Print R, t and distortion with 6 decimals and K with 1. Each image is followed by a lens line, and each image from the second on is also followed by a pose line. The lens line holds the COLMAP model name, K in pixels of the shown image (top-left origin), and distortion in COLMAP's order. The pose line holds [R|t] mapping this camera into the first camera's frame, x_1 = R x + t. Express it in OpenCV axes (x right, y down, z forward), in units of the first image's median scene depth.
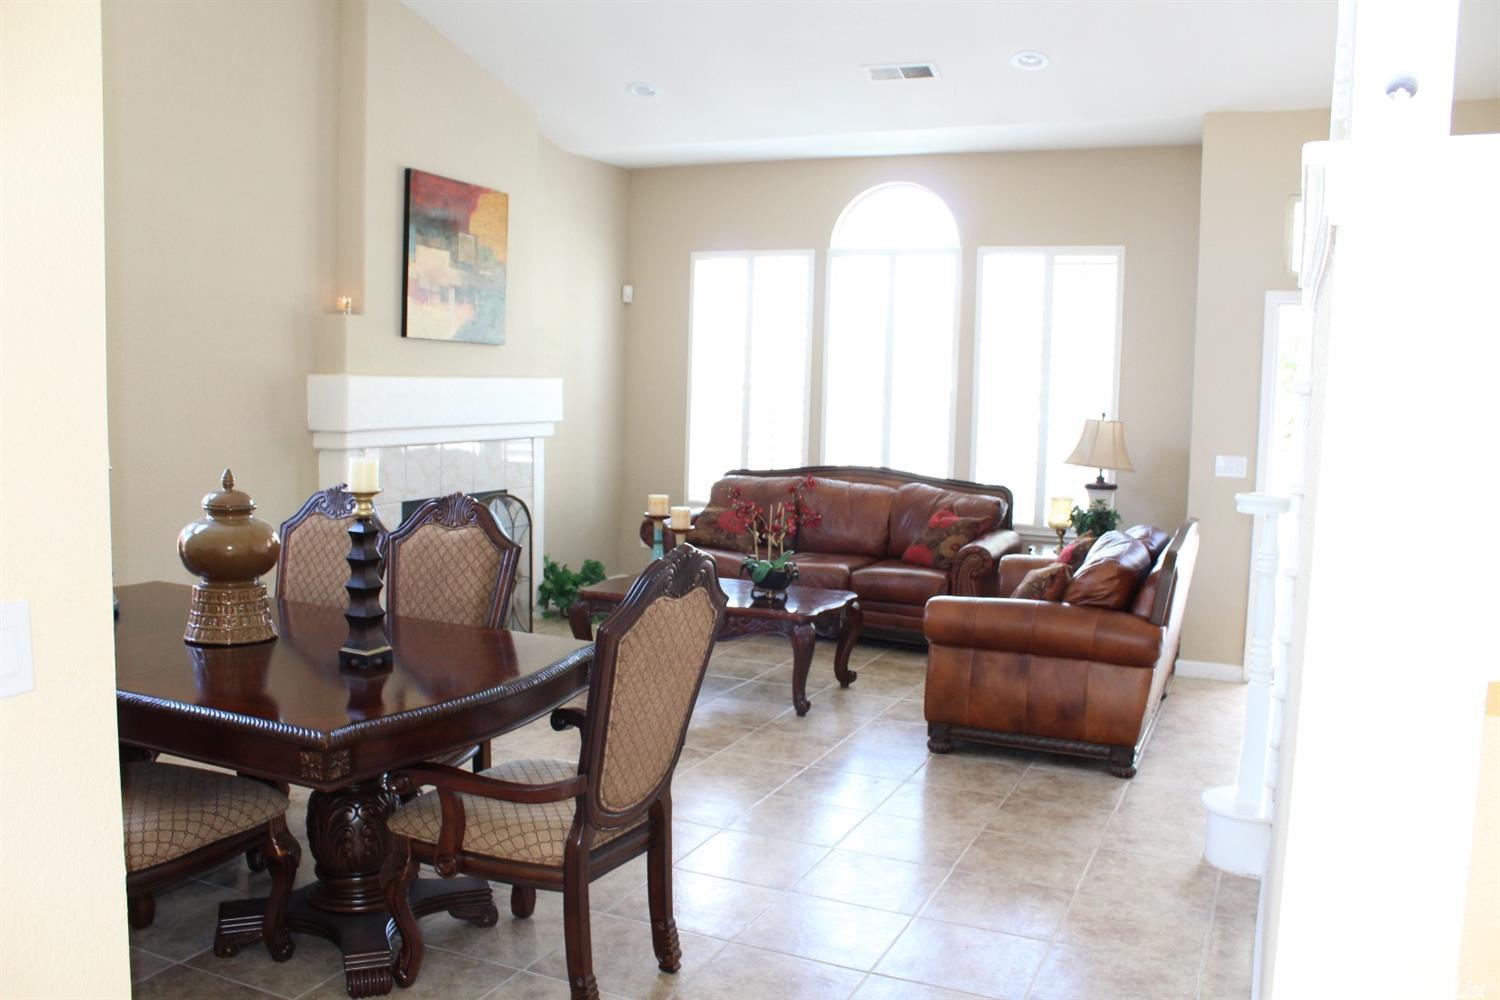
lens RADIAL K [[1274.4, 0, 750.0], [0, 1274.4, 500.0], [0, 0, 1]] dist [-0.151419, 0.137339]
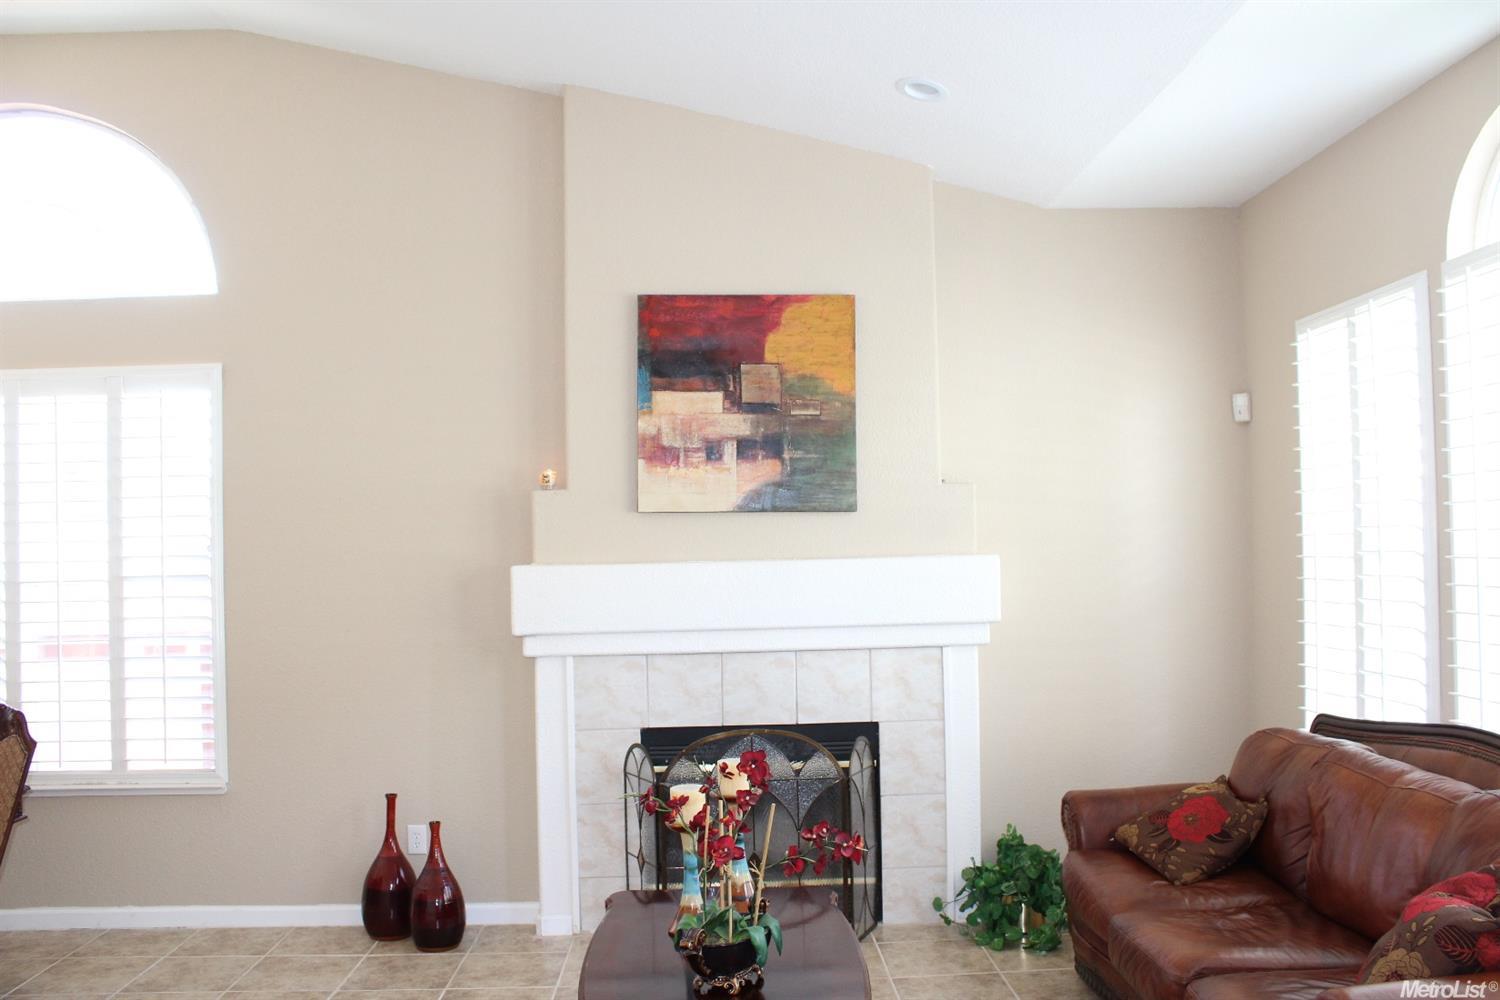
lens RADIAL K [[1274.4, 0, 750.0], [0, 1274.4, 500.0], [0, 0, 1]] dist [-0.151419, 0.137339]
pose [[0.435244, -0.065912, -0.897896, 0.445988], [-0.053084, 0.993703, -0.098677, -0.062860], [0.898746, 0.090612, 0.429005, 0.715707]]
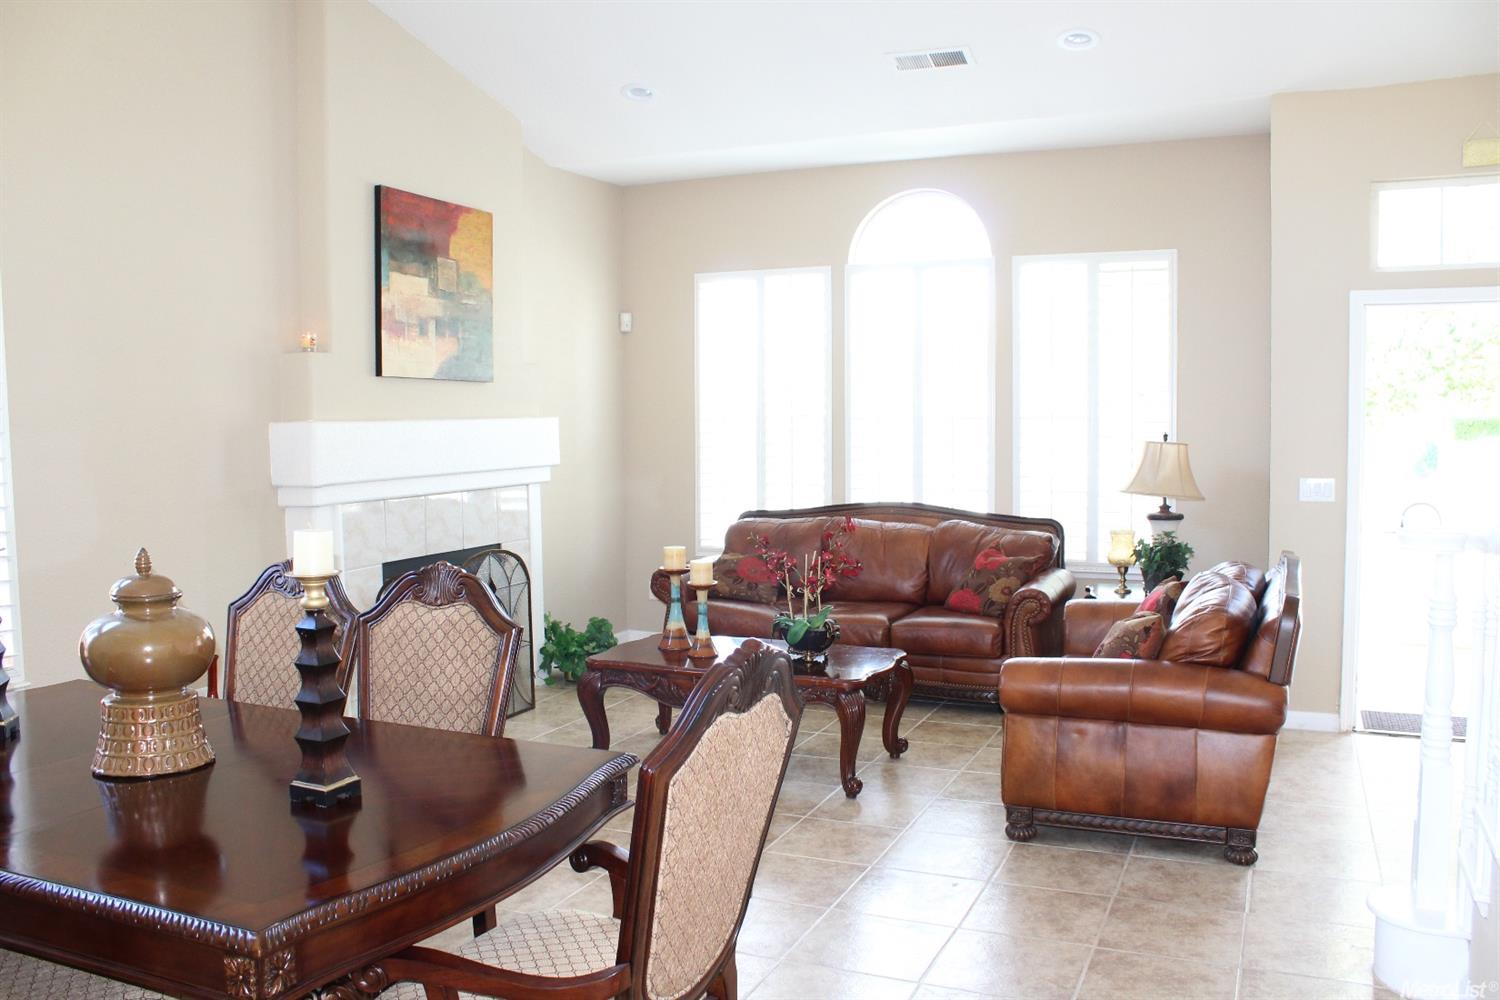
lens RADIAL K [[1274.4, 0, 750.0], [0, 1274.4, 500.0], [0, 0, 1]] dist [-0.151419, 0.137339]
pose [[0.999354, -0.035321, 0.006564, -0.023464], [0.035474, 0.999060, -0.024908, -0.011489], [-0.005678, 0.025125, 0.999668, 0.117867]]
